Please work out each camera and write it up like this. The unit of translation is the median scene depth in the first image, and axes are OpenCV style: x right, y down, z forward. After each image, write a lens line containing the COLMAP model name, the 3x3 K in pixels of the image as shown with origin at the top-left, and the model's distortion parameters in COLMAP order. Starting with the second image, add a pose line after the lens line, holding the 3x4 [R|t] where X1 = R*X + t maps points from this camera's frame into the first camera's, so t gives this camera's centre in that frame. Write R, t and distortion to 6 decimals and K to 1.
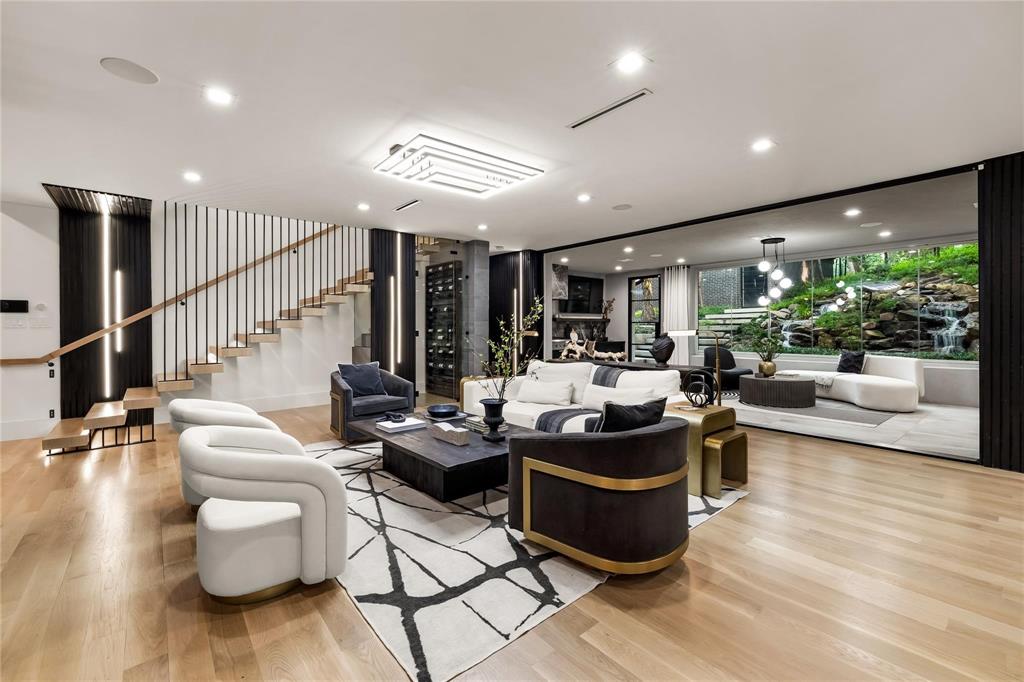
lens RADIAL K [[435.0, 0, 514.5], [0, 435.0, 333.1], [0, 0, 1]] dist [0.000914, 0.000170]
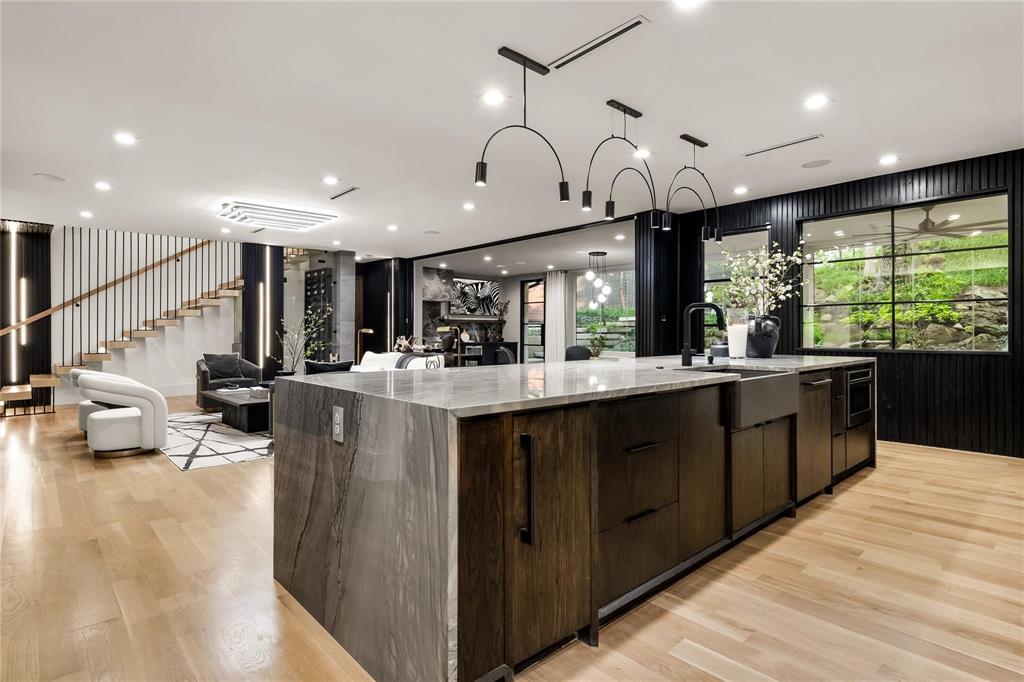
lens RADIAL K [[523.5, 0, 509.8], [0, 523.5, 338.5], [0, 0, 1]] dist [-0.000233, -0.000995]
pose [[0.999026, 0.002498, 0.044047, 0.355956], [-0.002498, 0.999997, -0.000056, 0.020262], [-0.044047, -0.000054, 0.999029, -0.480615]]
